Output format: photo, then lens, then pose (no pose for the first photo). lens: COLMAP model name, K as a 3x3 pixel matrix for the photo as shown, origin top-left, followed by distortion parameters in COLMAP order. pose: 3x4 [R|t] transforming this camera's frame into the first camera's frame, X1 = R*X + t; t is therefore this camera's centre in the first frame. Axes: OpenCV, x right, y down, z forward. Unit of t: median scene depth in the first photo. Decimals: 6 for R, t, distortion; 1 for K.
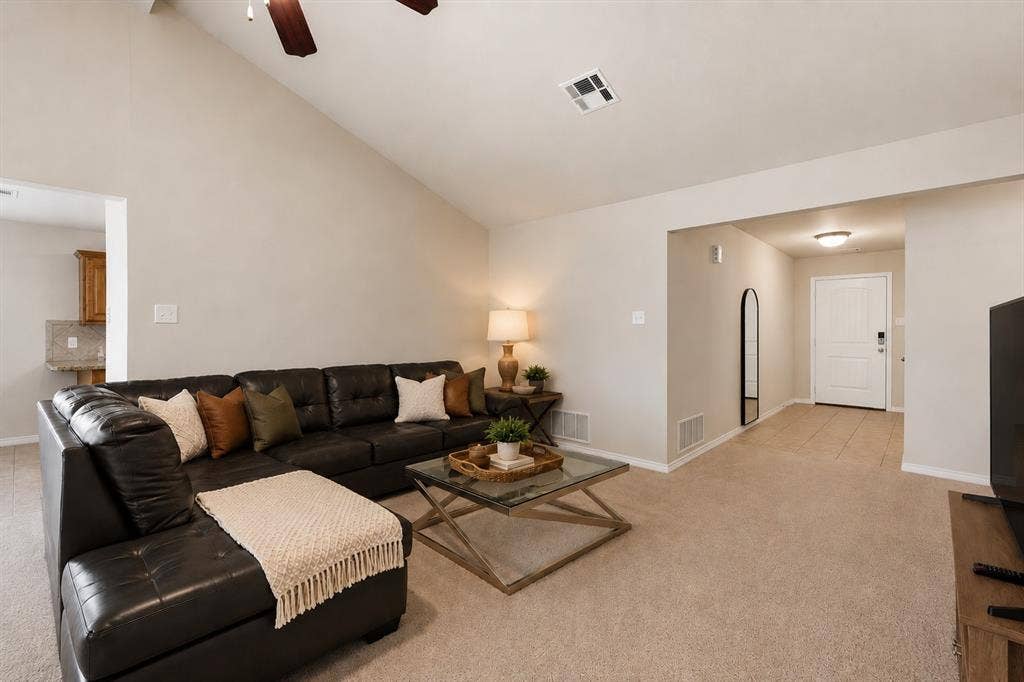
lens RADIAL K [[449.4, 0, 518.9], [0, 449.4, 337.6], [0, 0, 1]] dist [-0.021752, -0.001091]
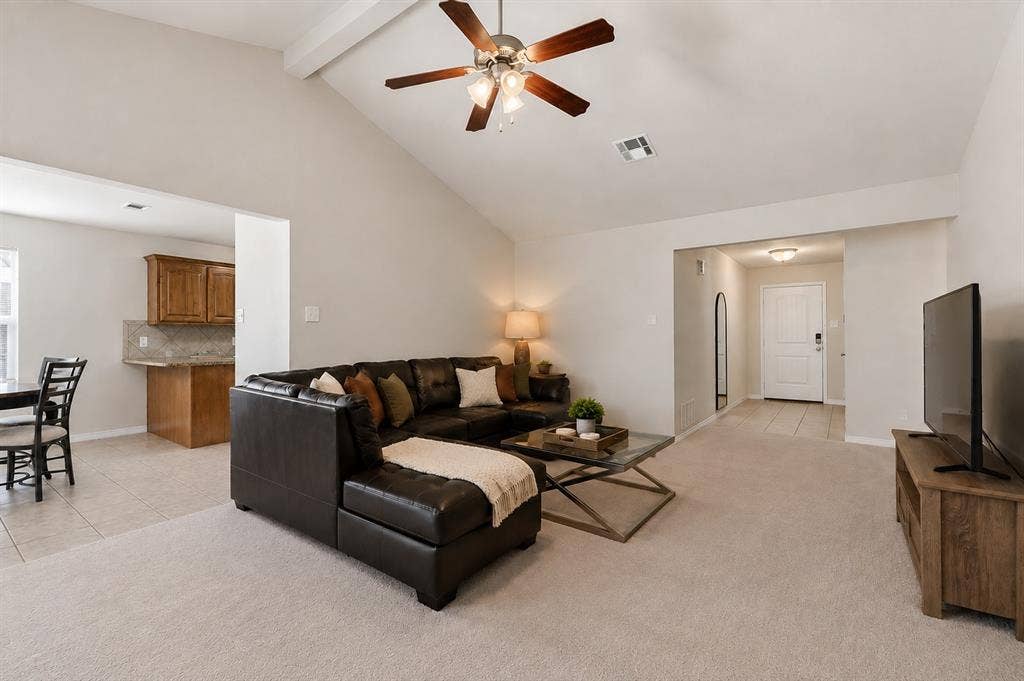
lens RADIAL K [[449.4, 0, 505.6], [0, 449.4, 334.1], [0, 0, 1]] dist [-0.021752, -0.001091]
pose [[0.995664, 0.001147, 0.093011, -0.249738], [0.000114, 0.999908, -0.013549, 0.012267], [-0.093018, 0.013501, 0.995573, -0.196906]]
